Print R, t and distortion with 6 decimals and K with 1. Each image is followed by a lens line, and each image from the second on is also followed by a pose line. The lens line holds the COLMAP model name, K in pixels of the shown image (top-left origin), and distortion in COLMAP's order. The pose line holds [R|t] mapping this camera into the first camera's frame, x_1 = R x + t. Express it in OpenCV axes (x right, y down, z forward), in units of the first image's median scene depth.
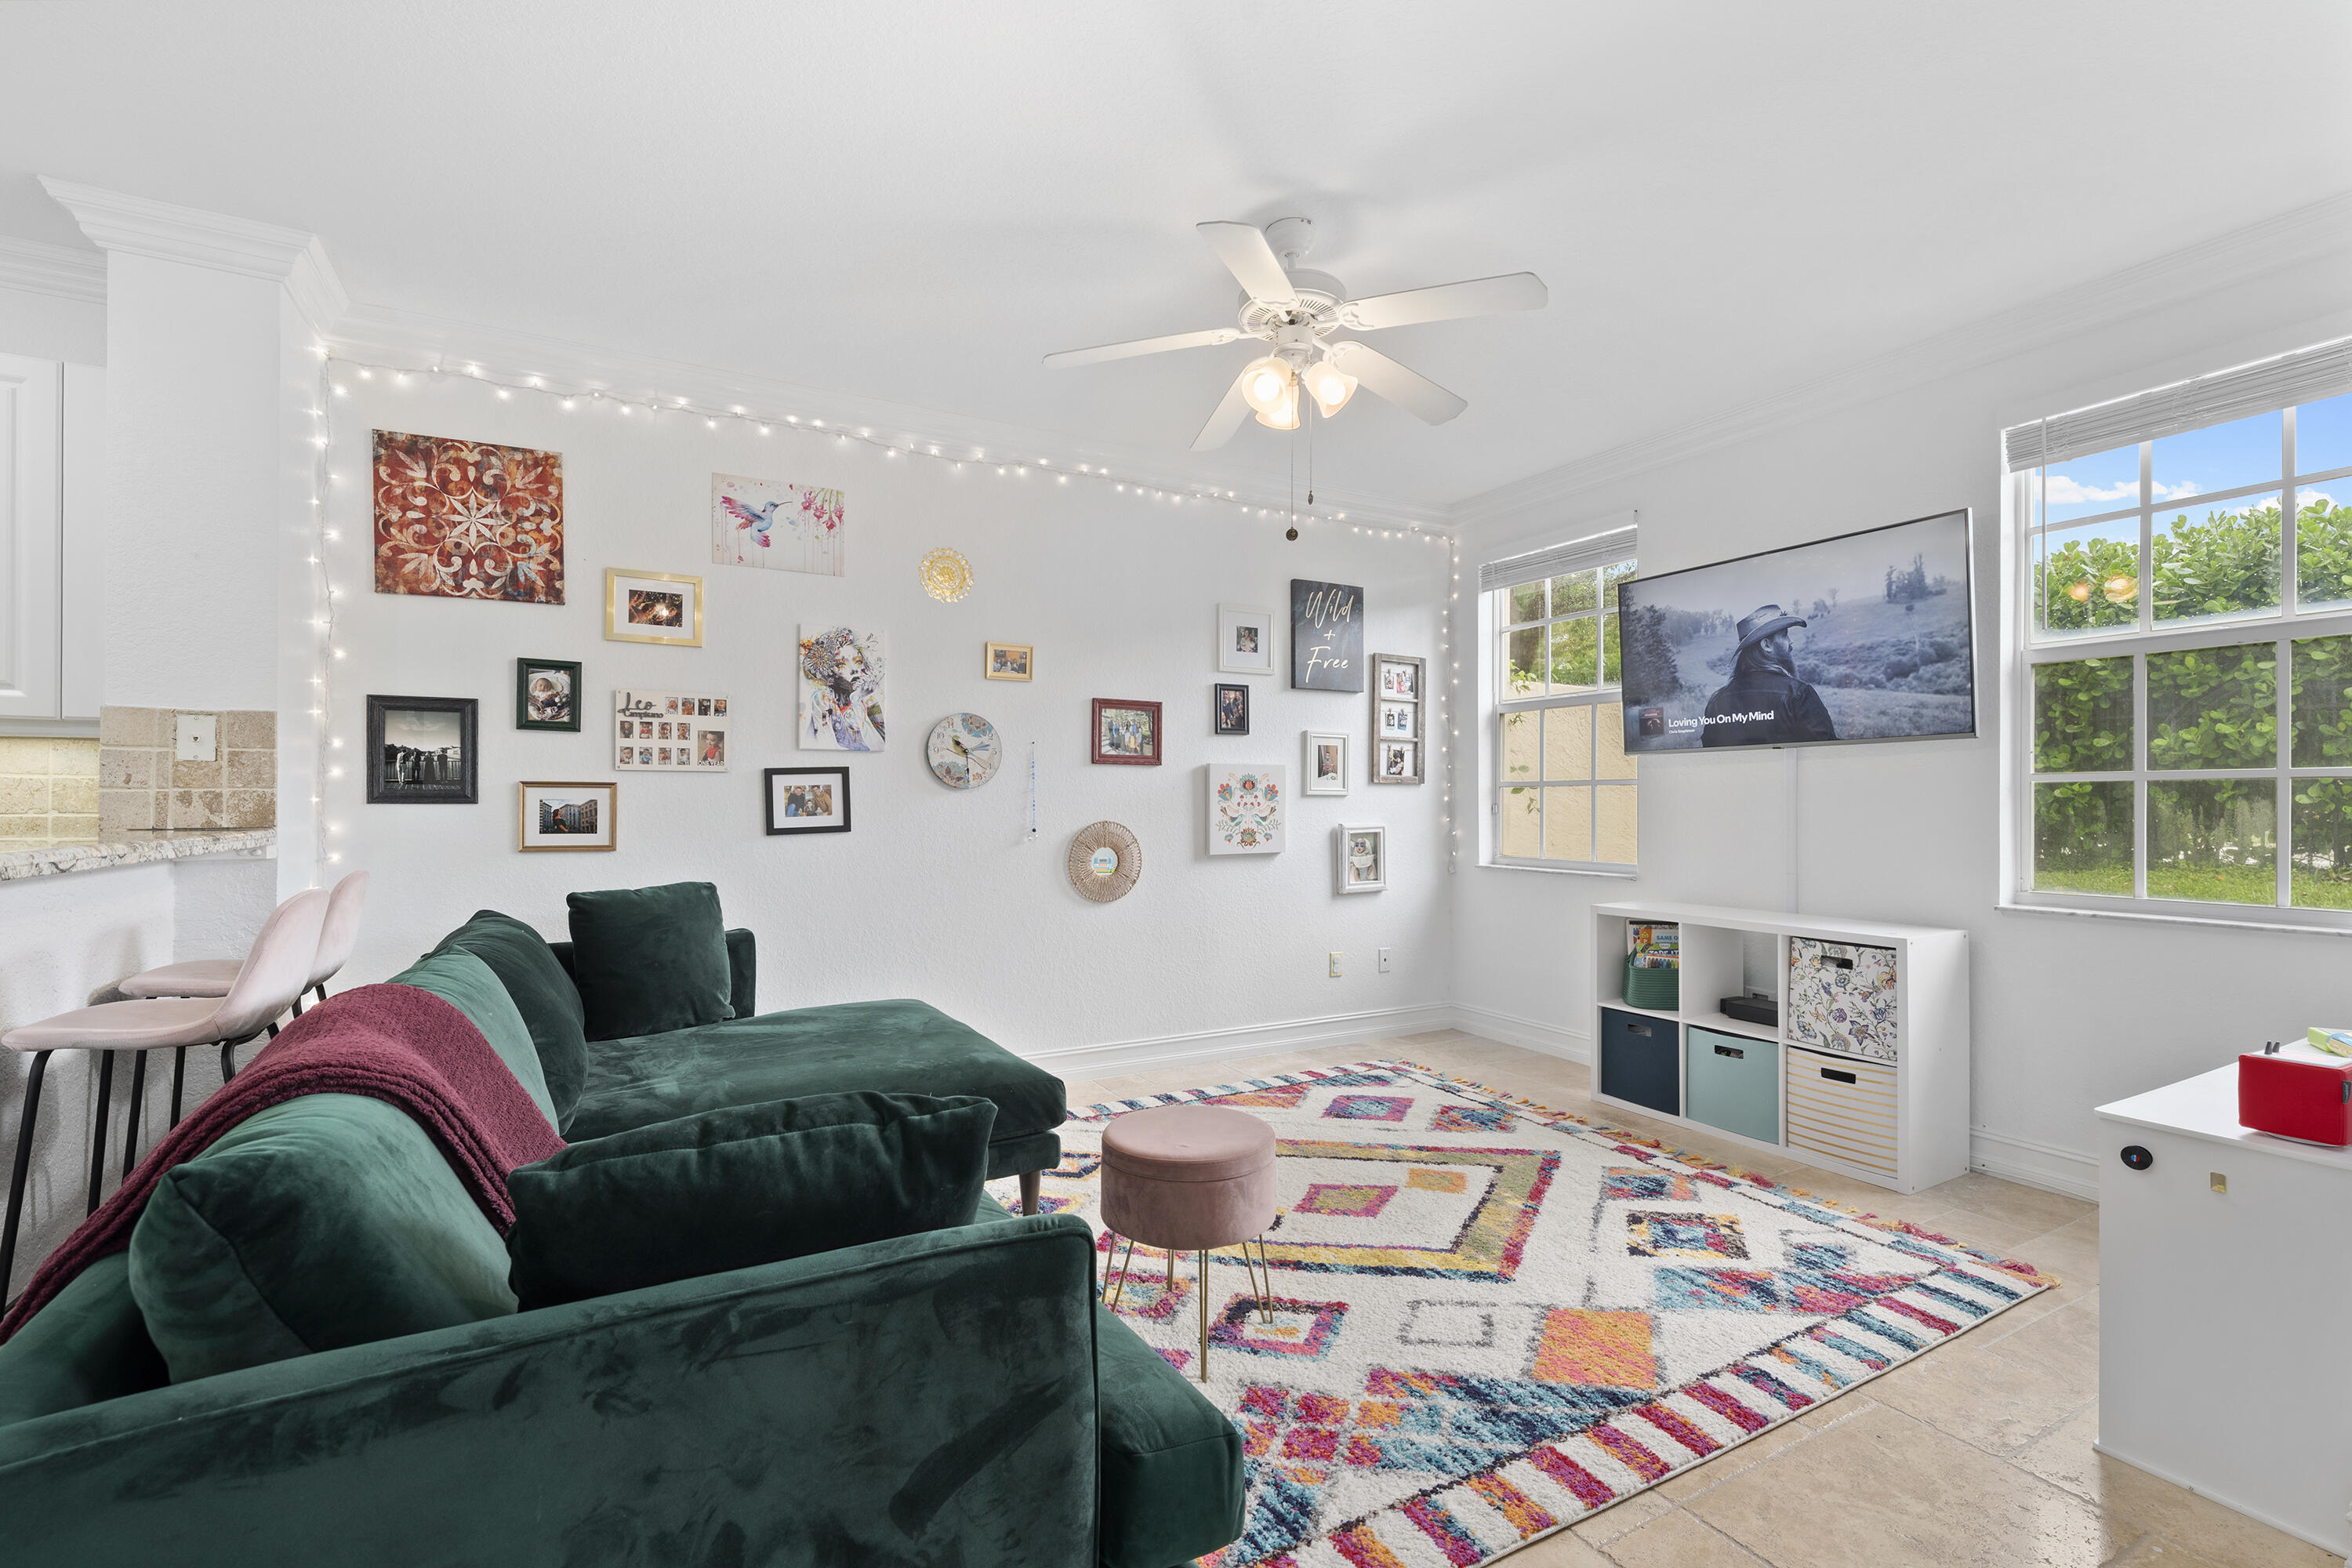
lens RADIAL K [[1022.2, 0, 1176.3], [0, 1022.2, 799.7], [0, 0, 1]] dist [-0.002883, 0.000114]
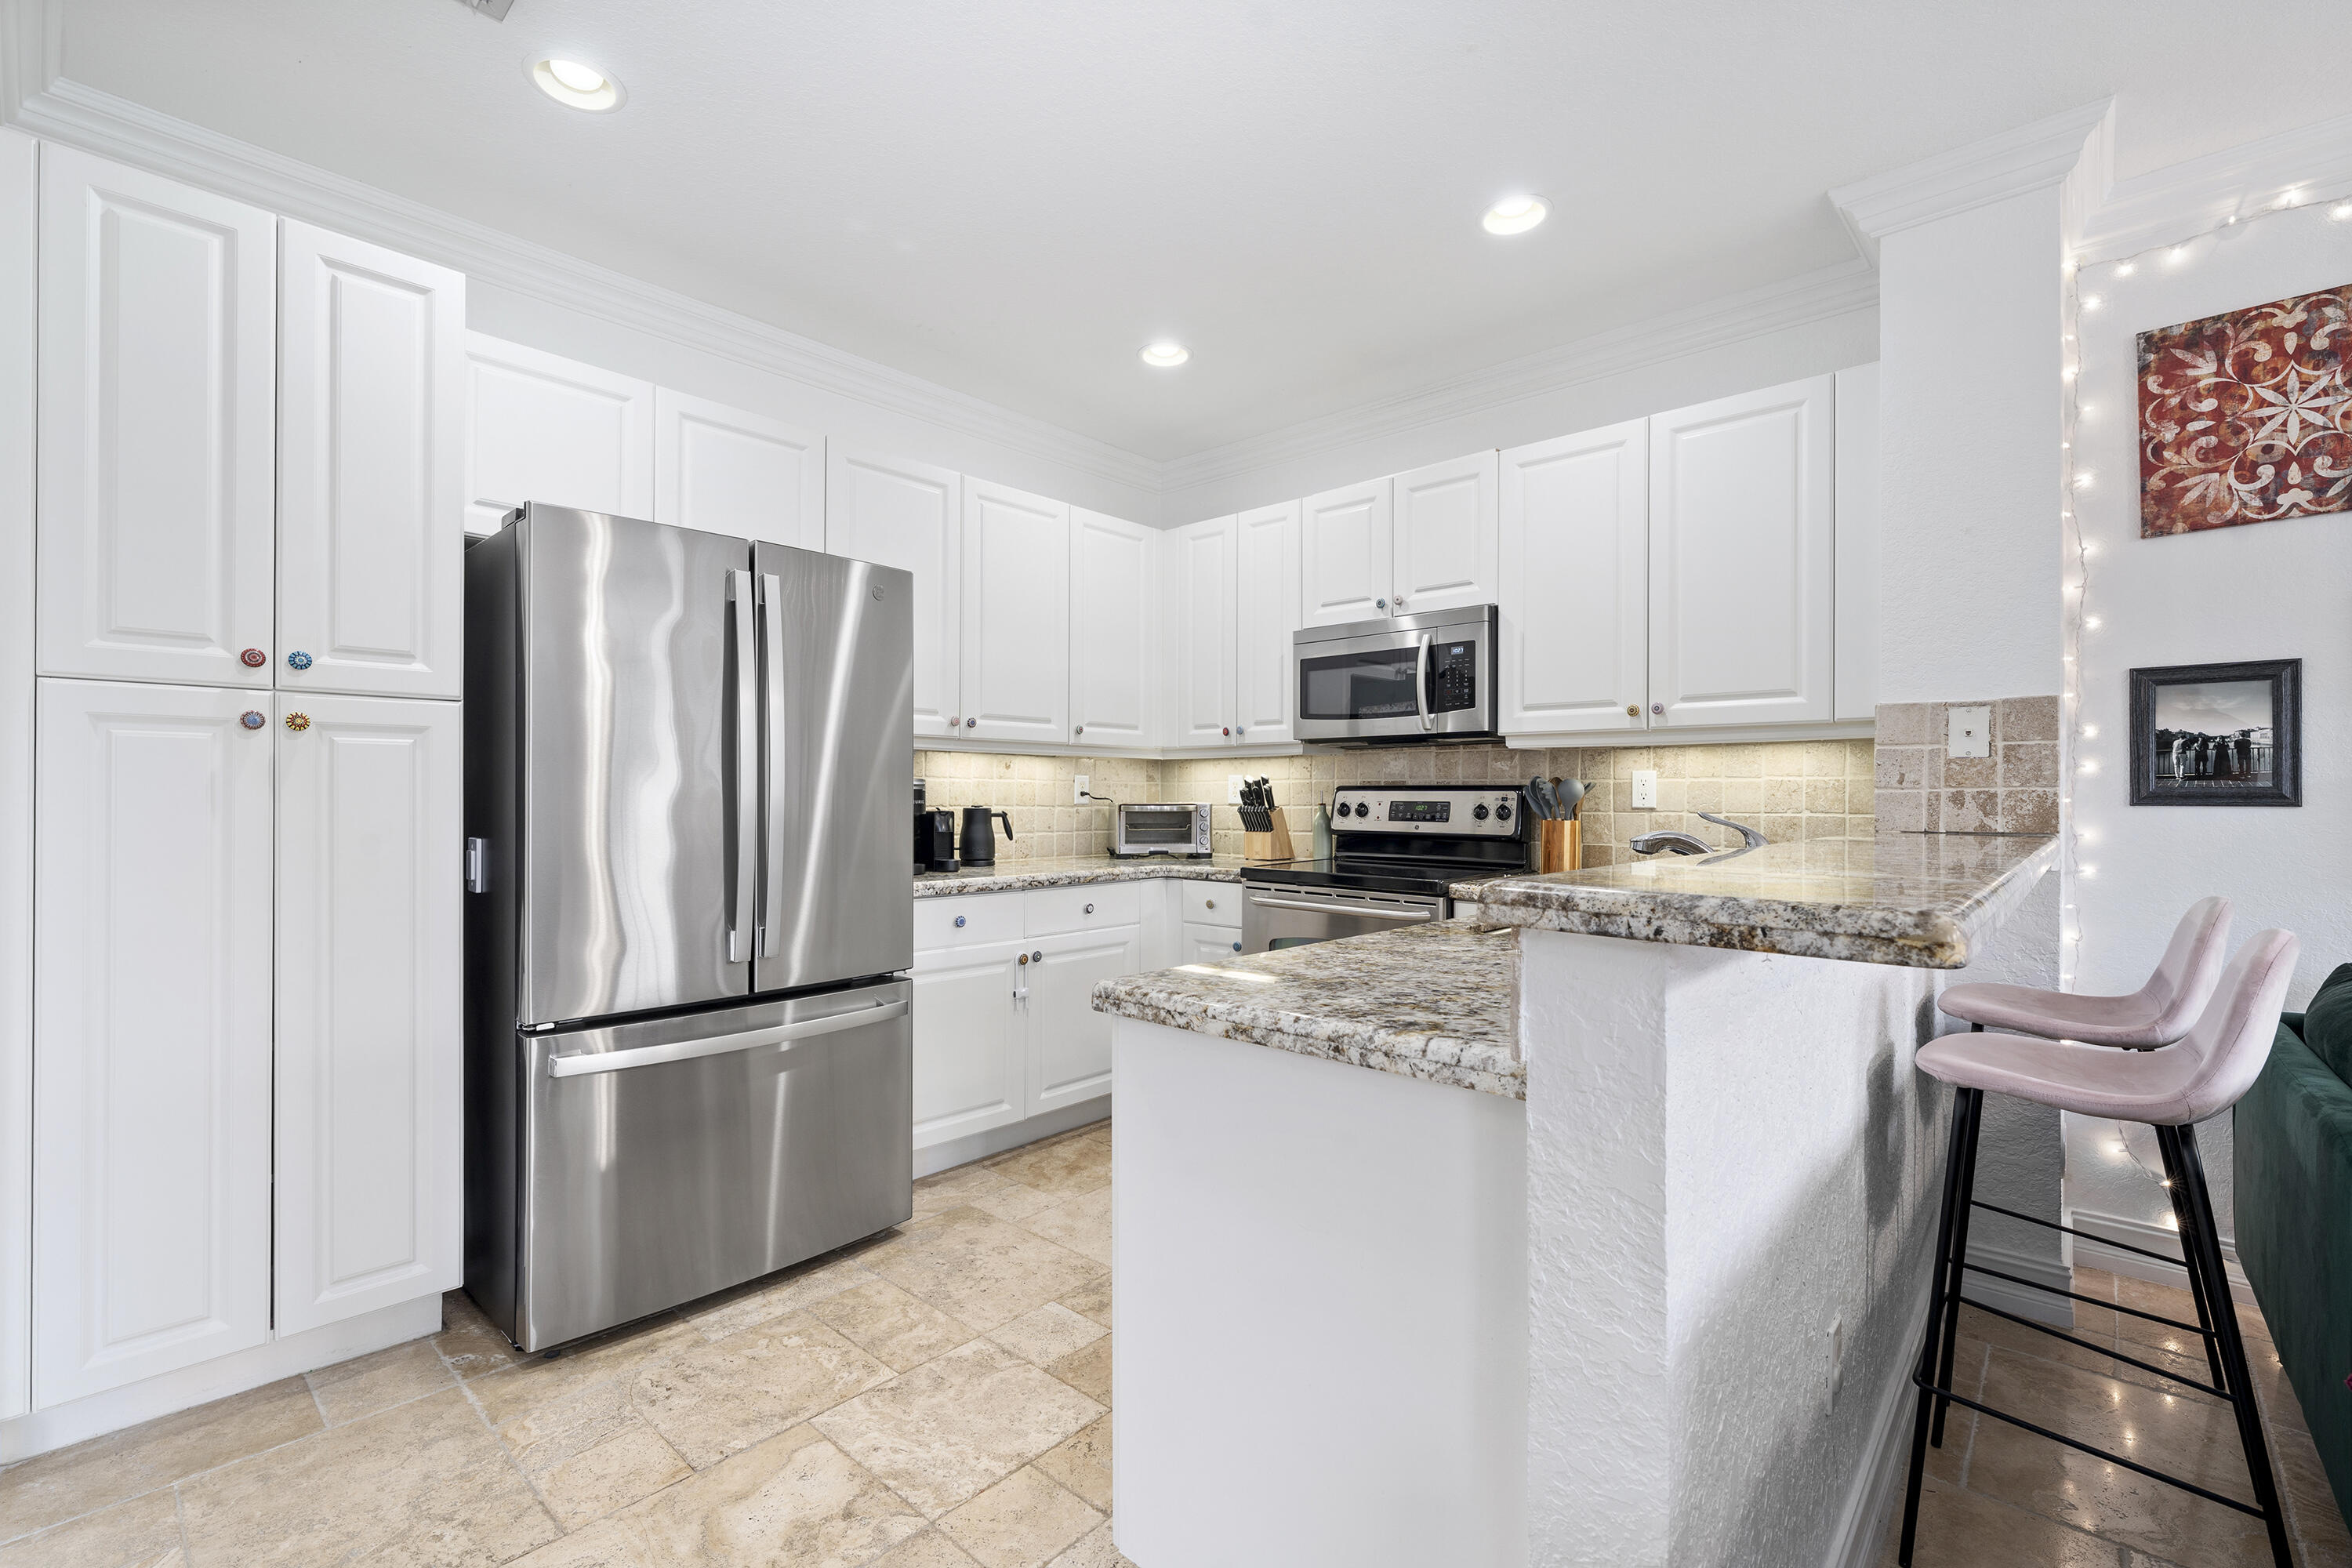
lens RADIAL K [[1022.2, 0, 1168.5], [0, 1022.2, 793.2], [0, 0, 1]] dist [-0.002883, 0.000114]
pose [[0.314253, -0.004226, -0.949330, -0.261646], [-0.001360, 0.999987, -0.004902, -0.000992], [0.949338, 0.002831, 0.314243, 0.034559]]
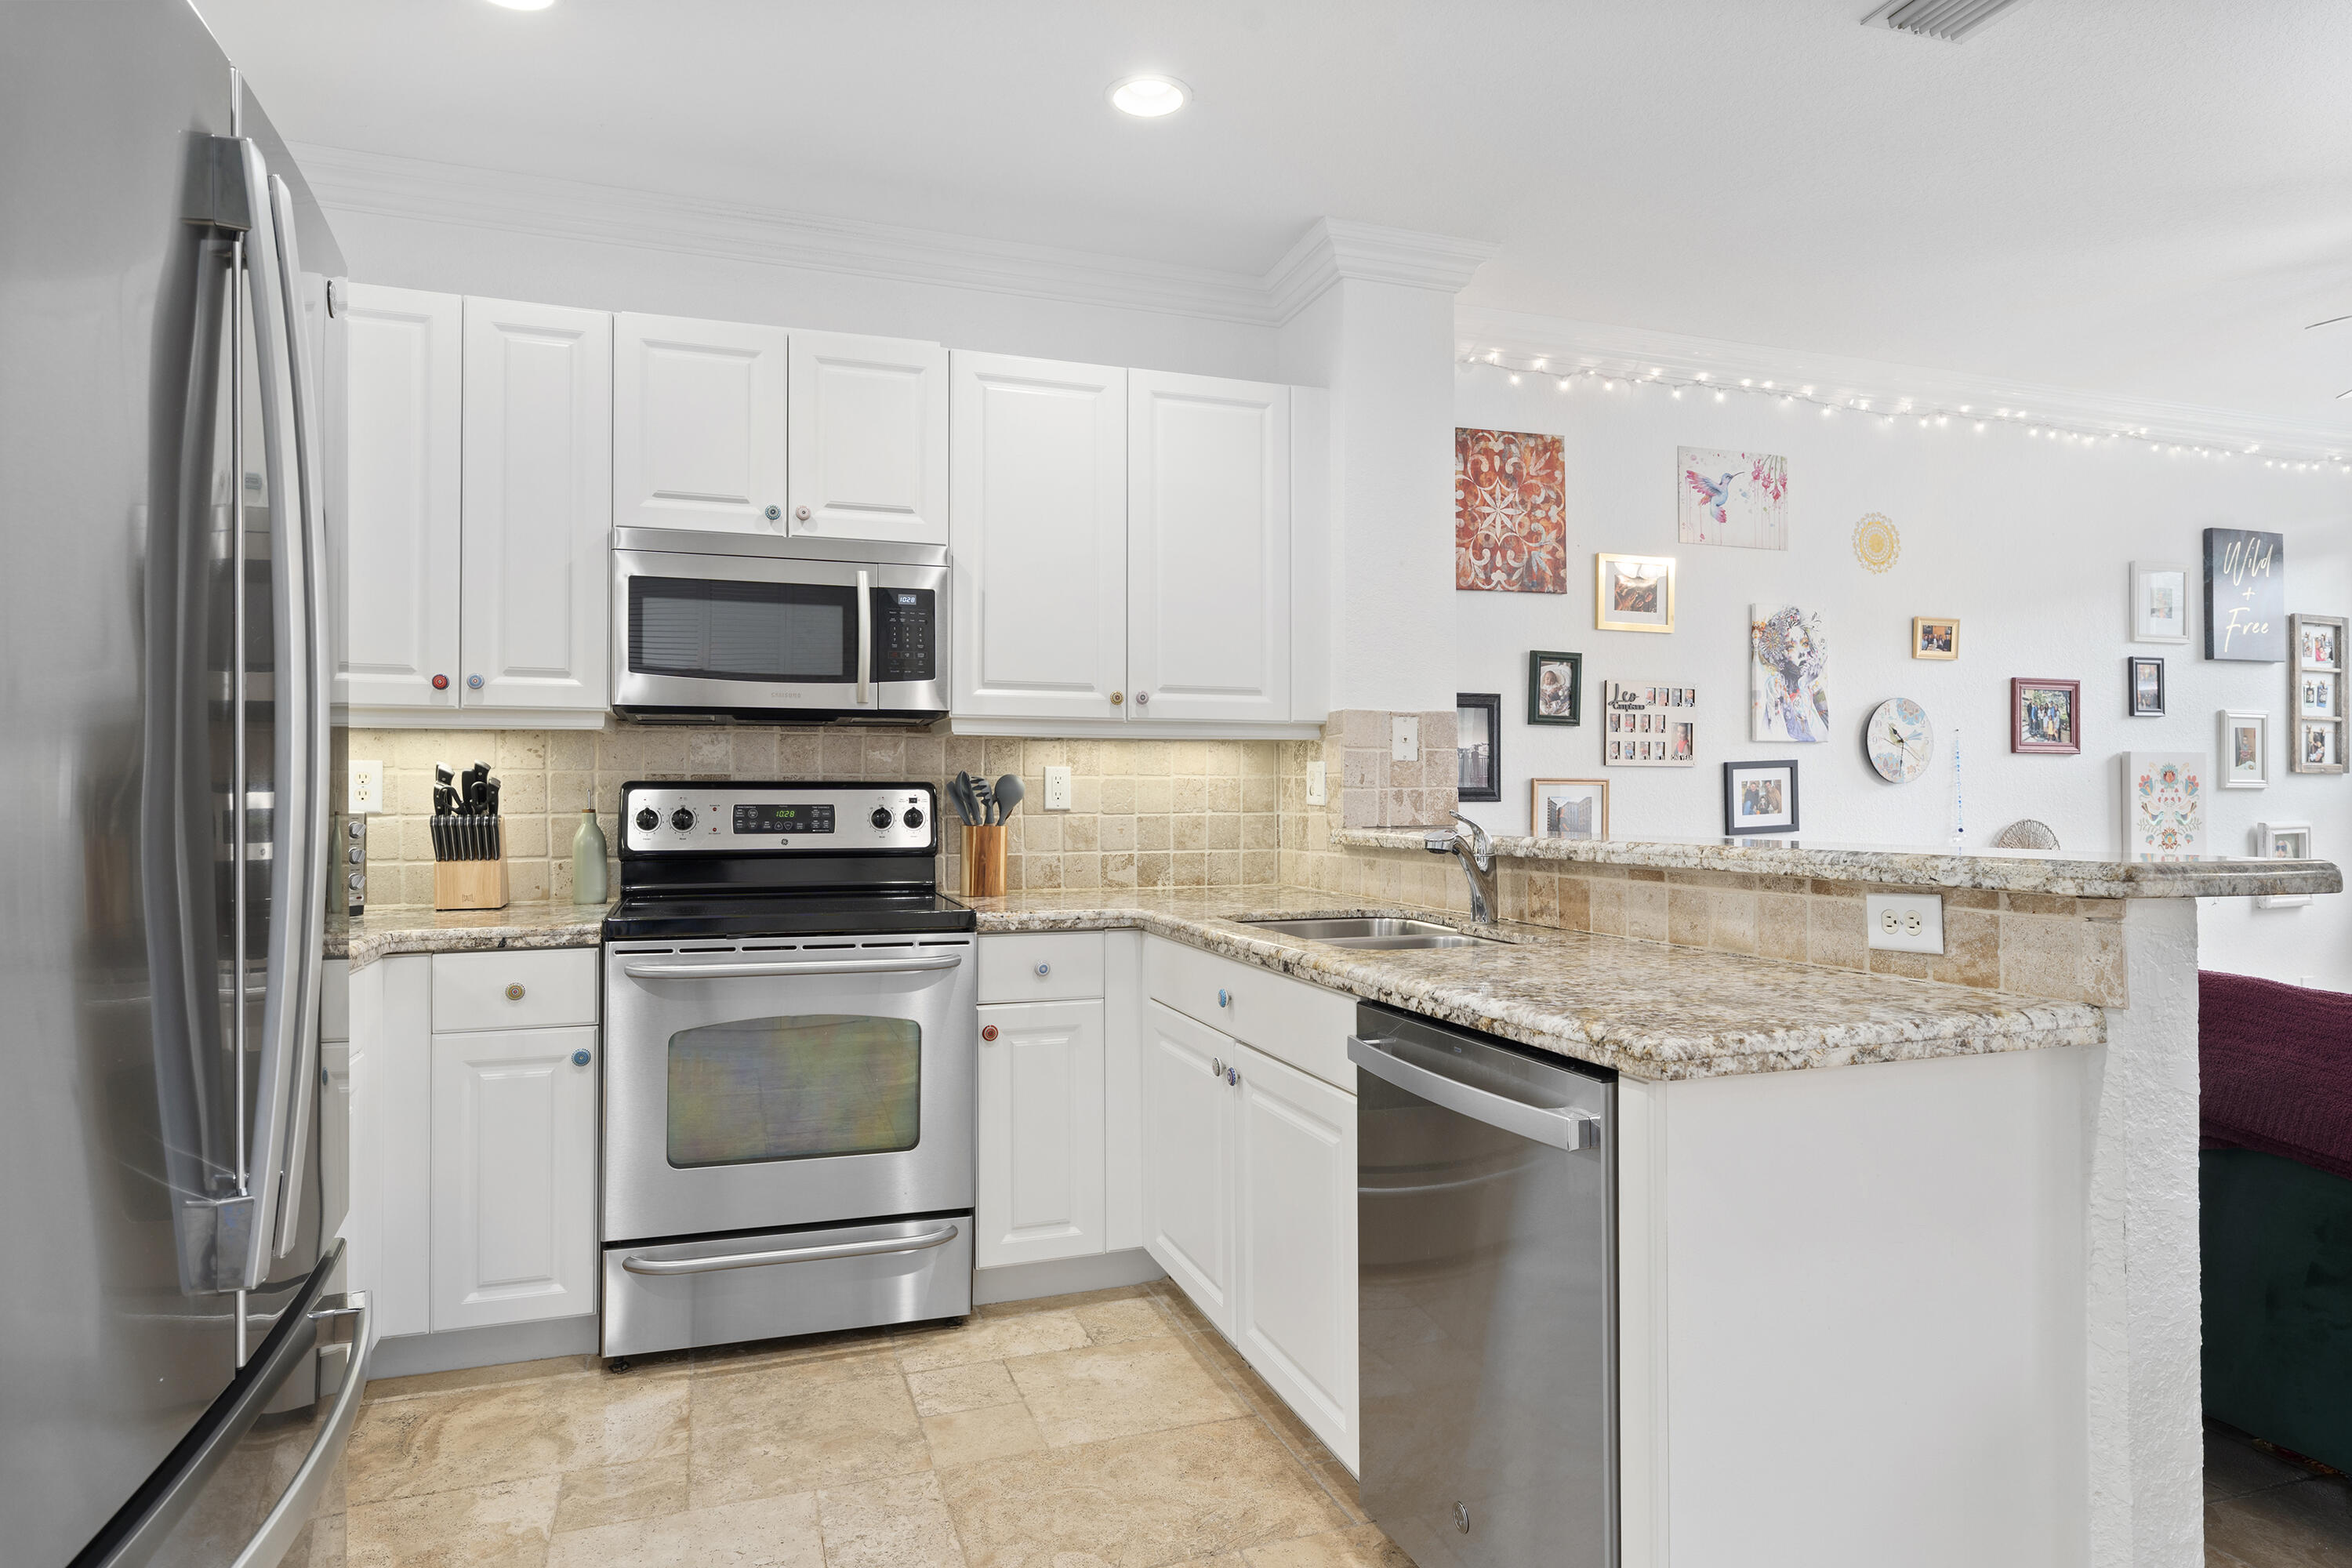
lens RADIAL K [[1326.5, 0, 1178.2], [0, 1326.5, 788.0], [0, 0, 1]] dist [-0.005411, -0.000224]
pose [[0.984257, -0.006943, -0.176609, -0.762772], [0.005481, 0.999947, -0.008764, 0.000080], [0.176660, 0.007659, 0.984242, -0.295735]]
